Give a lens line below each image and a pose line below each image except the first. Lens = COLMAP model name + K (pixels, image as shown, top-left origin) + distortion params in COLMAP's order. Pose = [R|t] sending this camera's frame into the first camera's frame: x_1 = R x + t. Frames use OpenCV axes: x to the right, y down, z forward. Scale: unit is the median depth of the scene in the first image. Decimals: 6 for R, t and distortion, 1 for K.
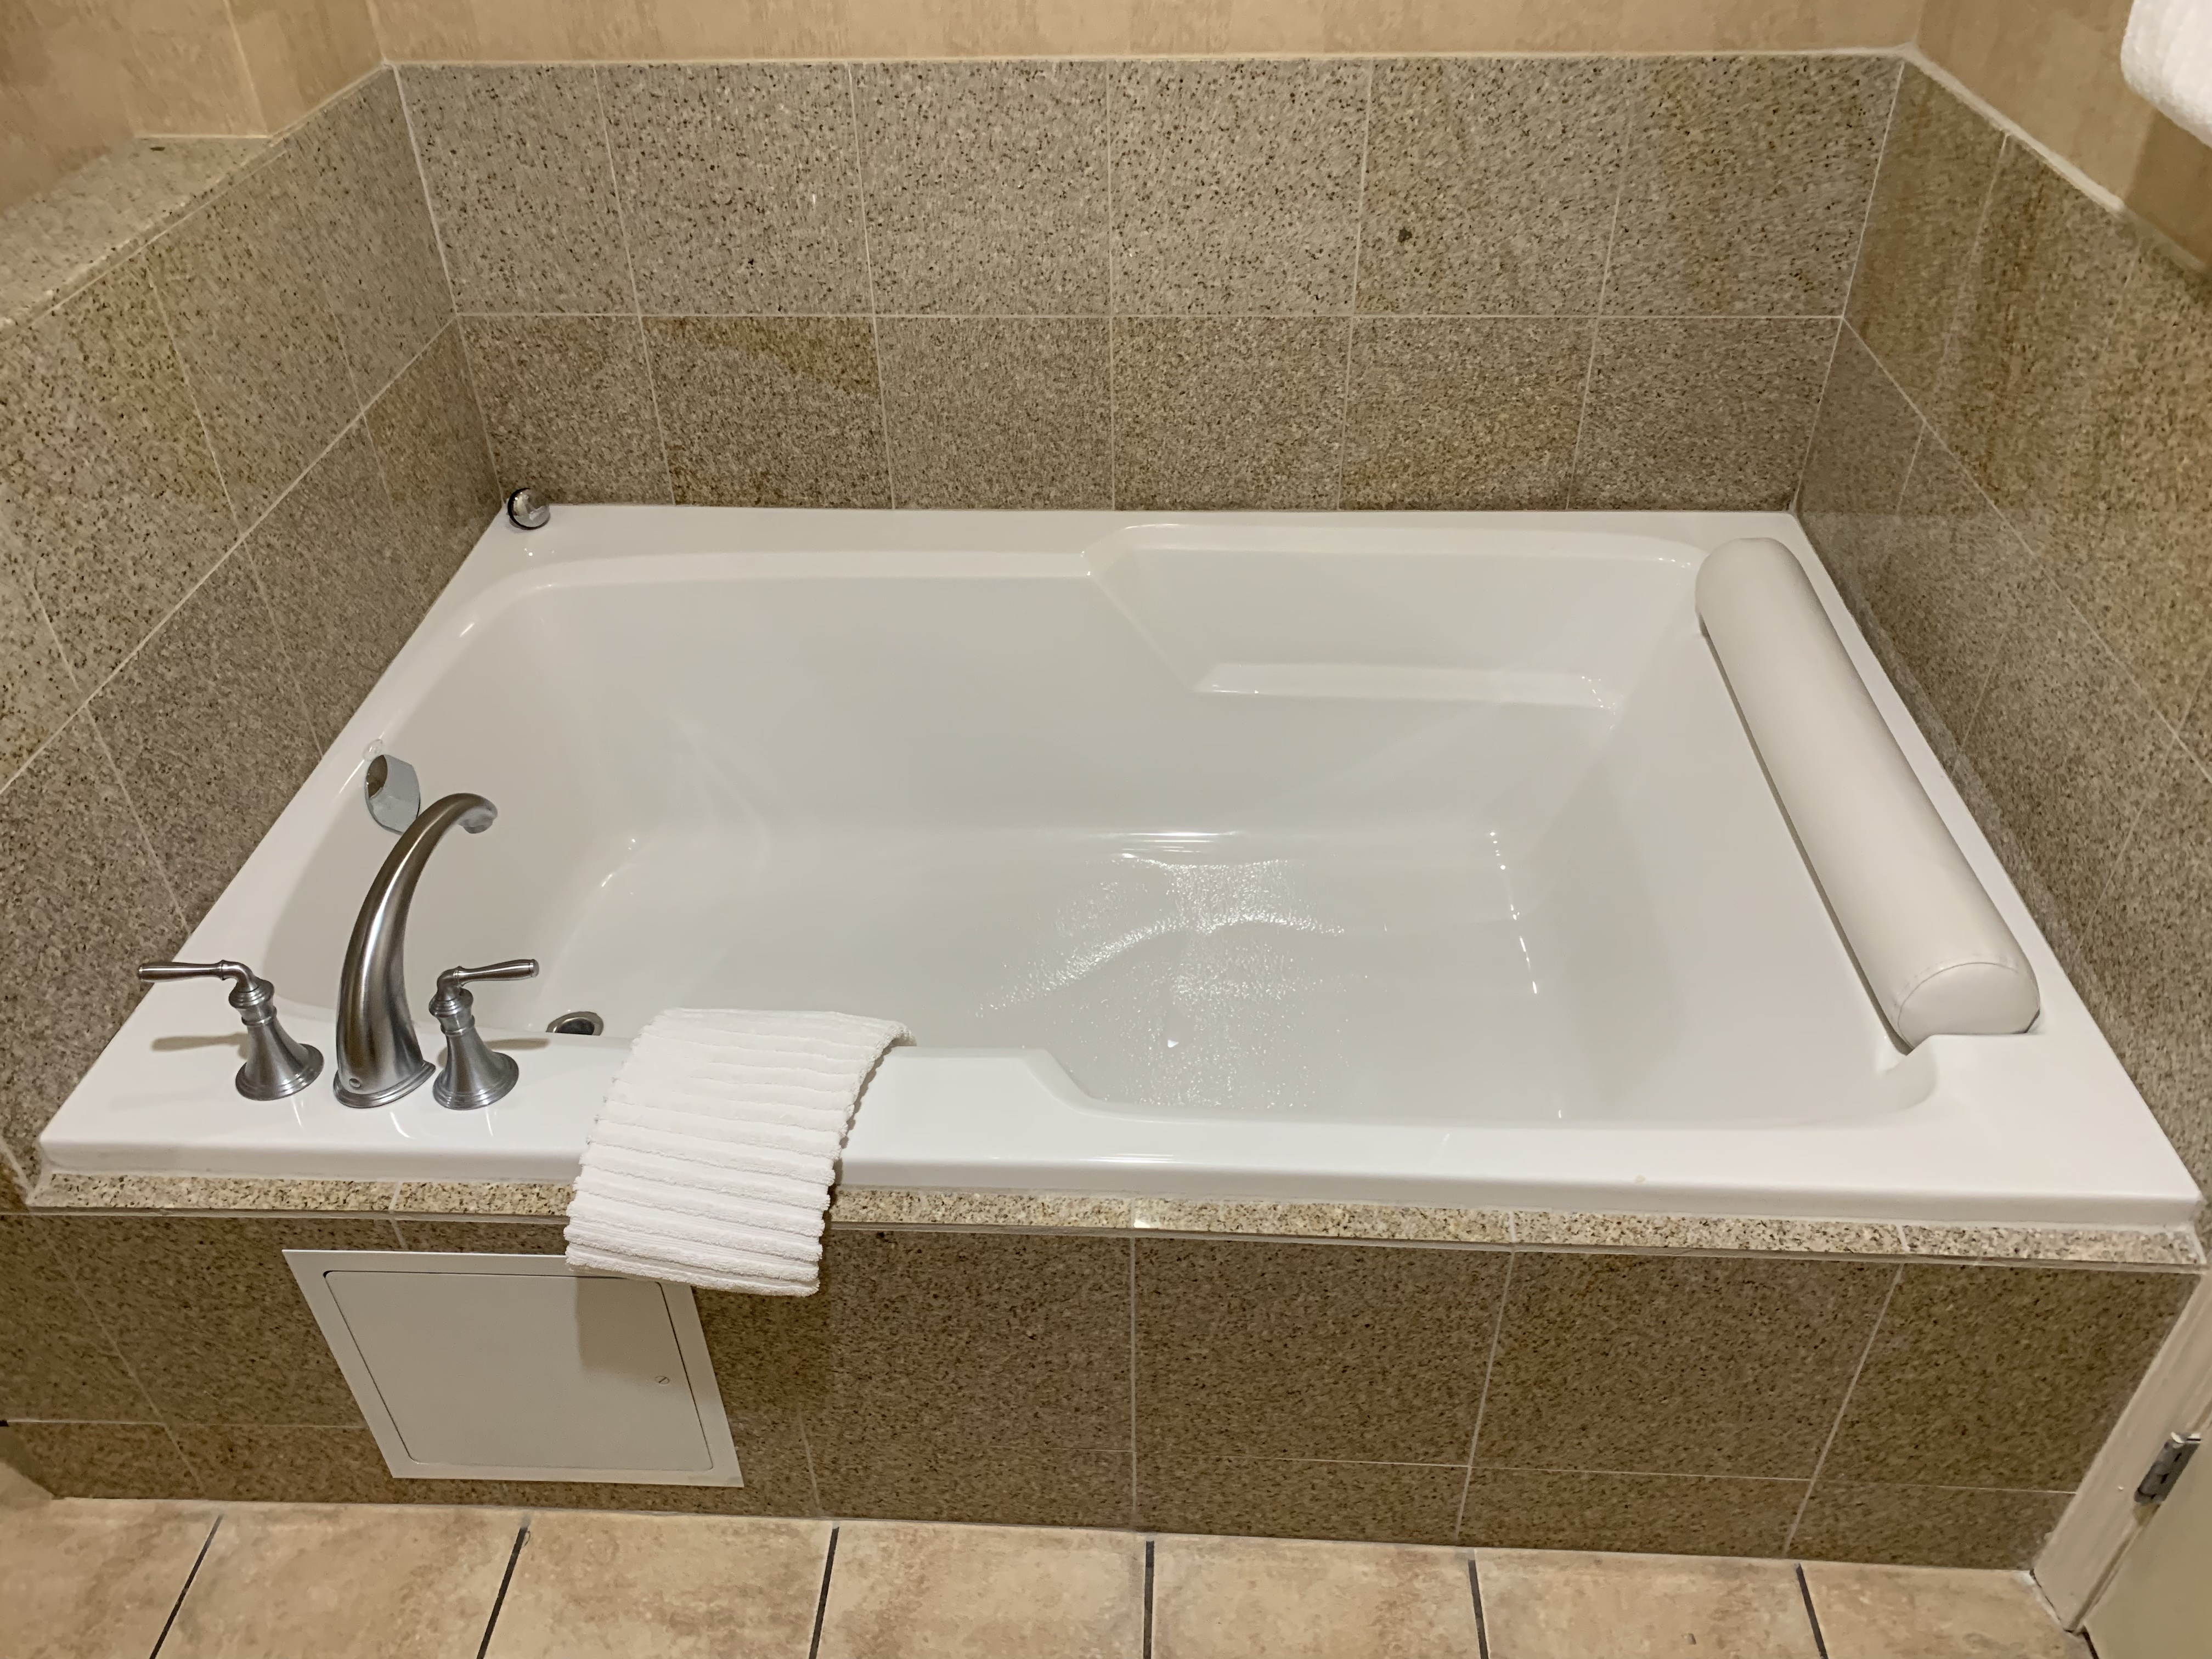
lens RADIAL K [[1704.3, 0, 1106.0], [0, 1704.3, 829.5], [0, 0, 1]] dist [-0.000757, 0.013110]
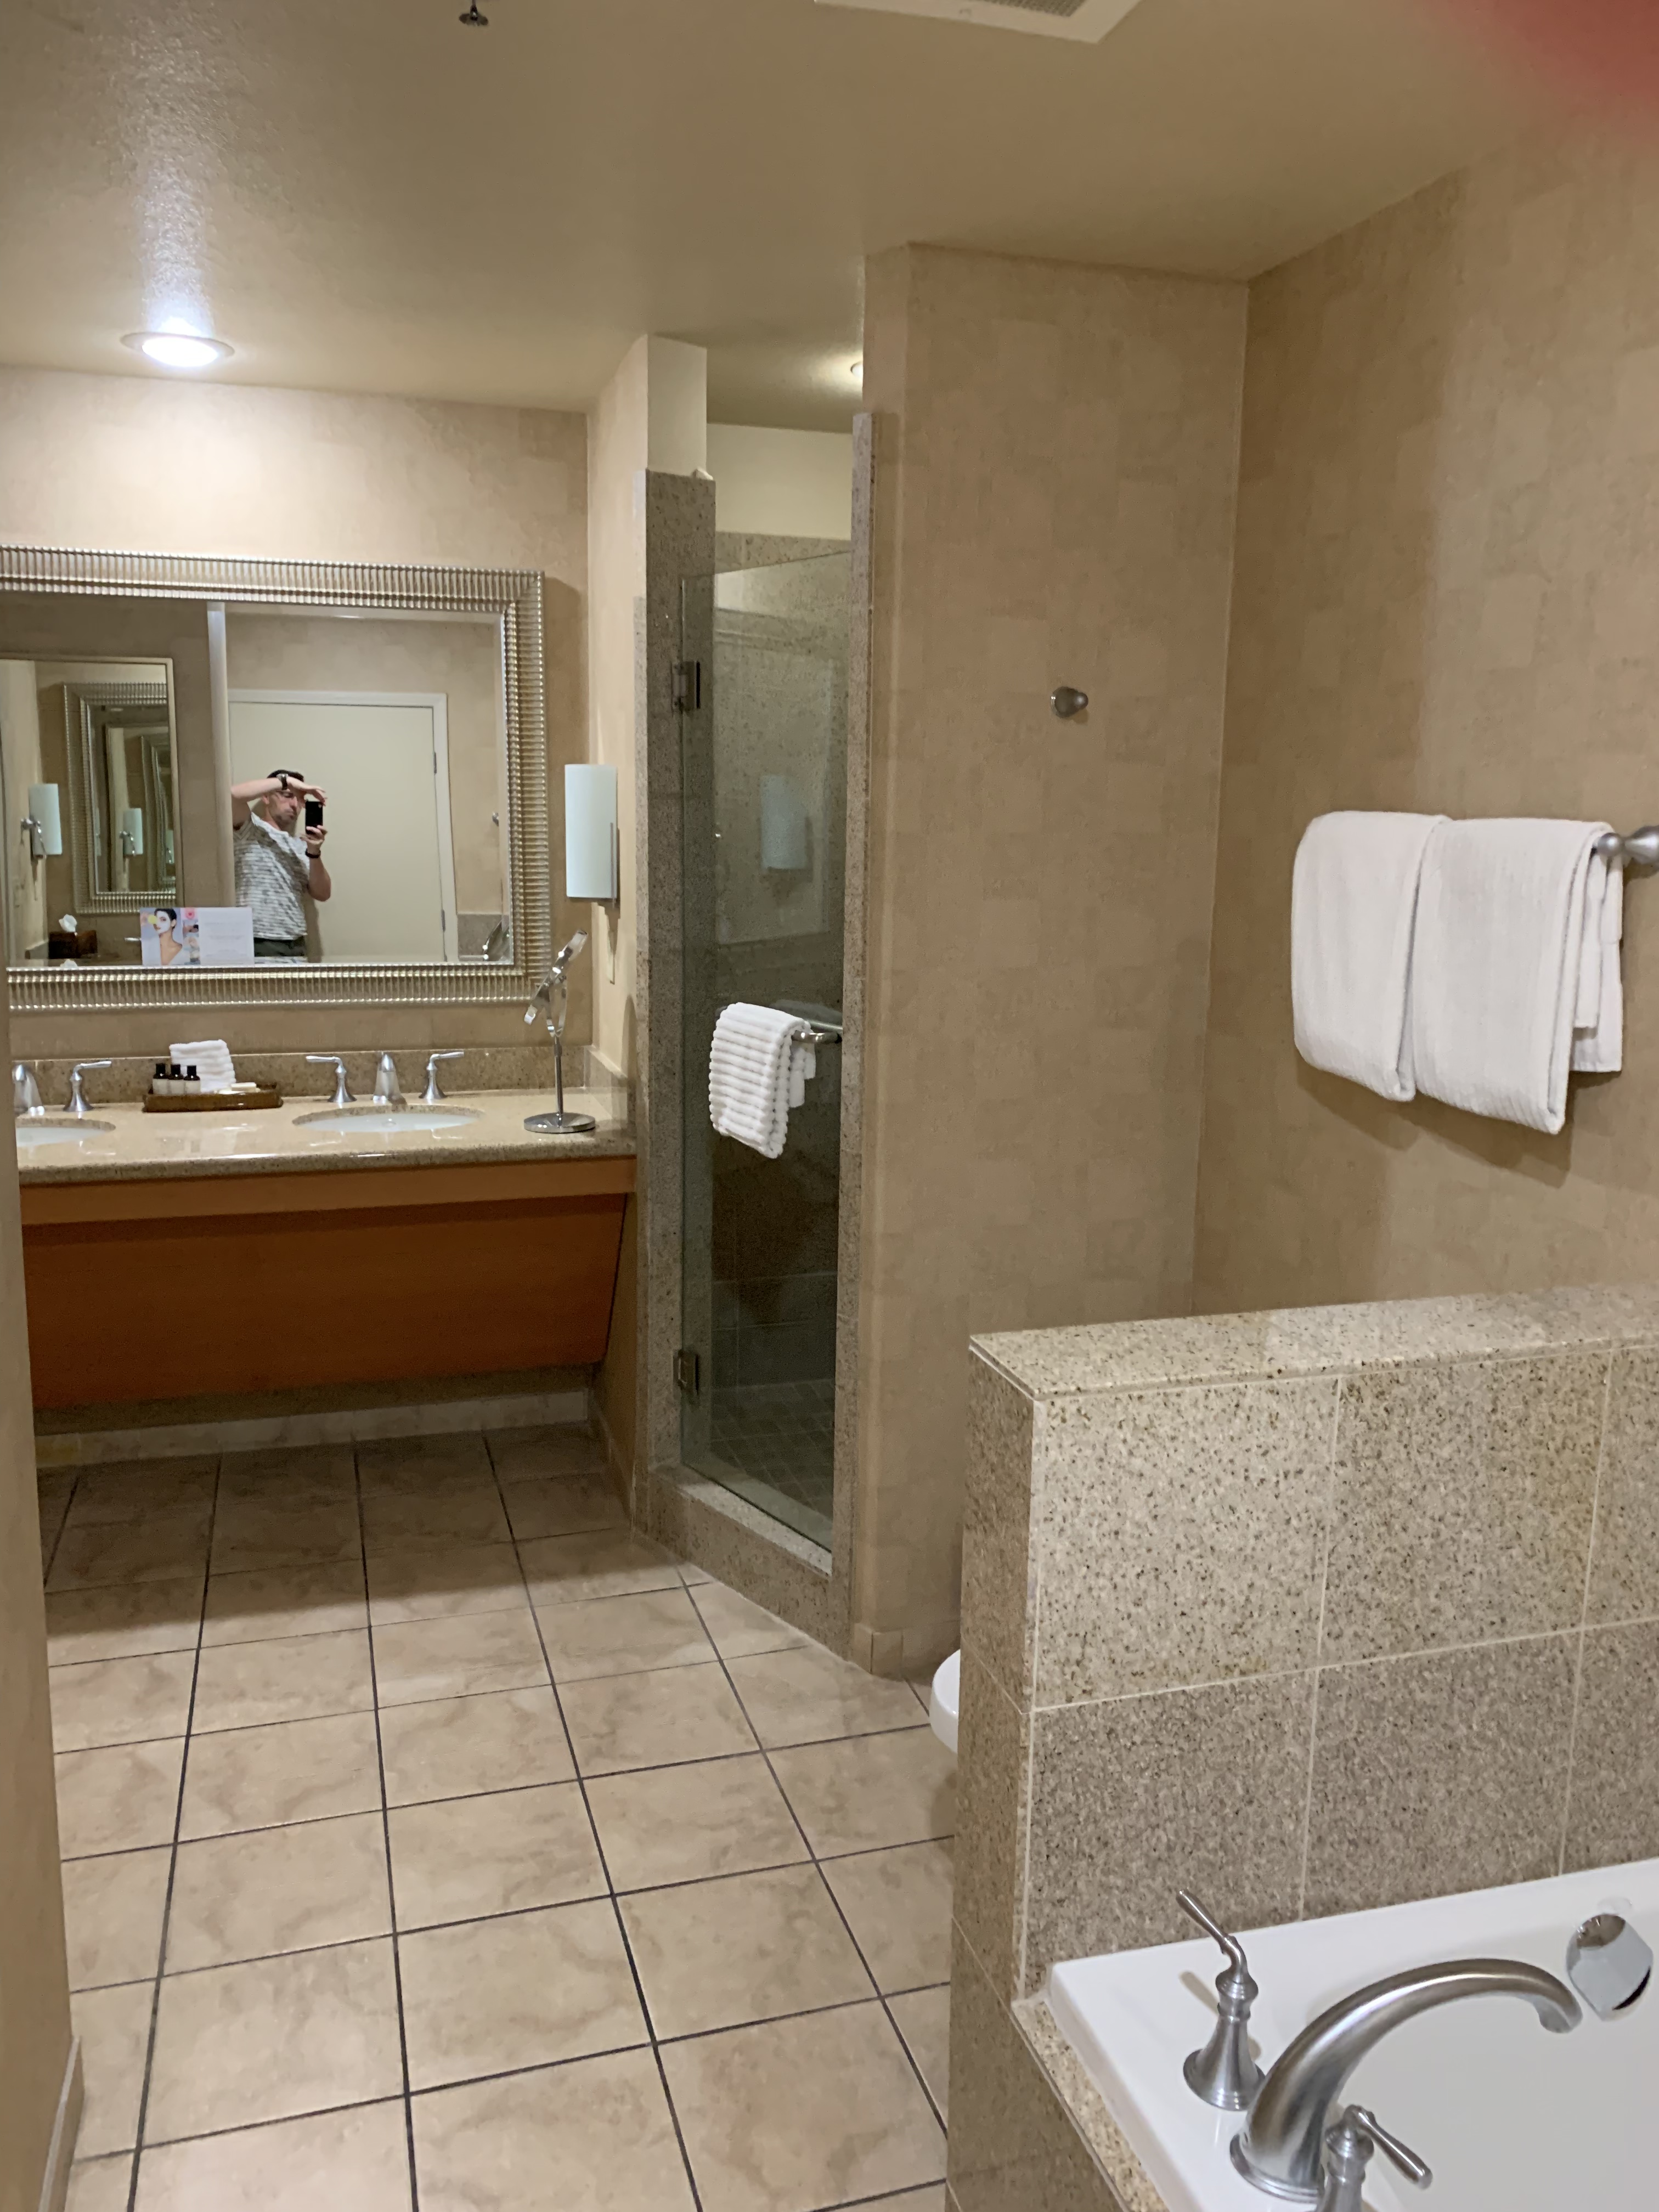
lens RADIAL K [[1704.3, 0, 829.5], [0, 1704.3, 1106.0], [0, 0, 1]] dist [-0.000757, 0.013110]
pose [[0.316274, 0.182225, -0.931002, 0.248885], [-0.589131, 0.806935, -0.042195, -0.130956], [0.743569, 0.561827, 0.362567, 0.164684]]
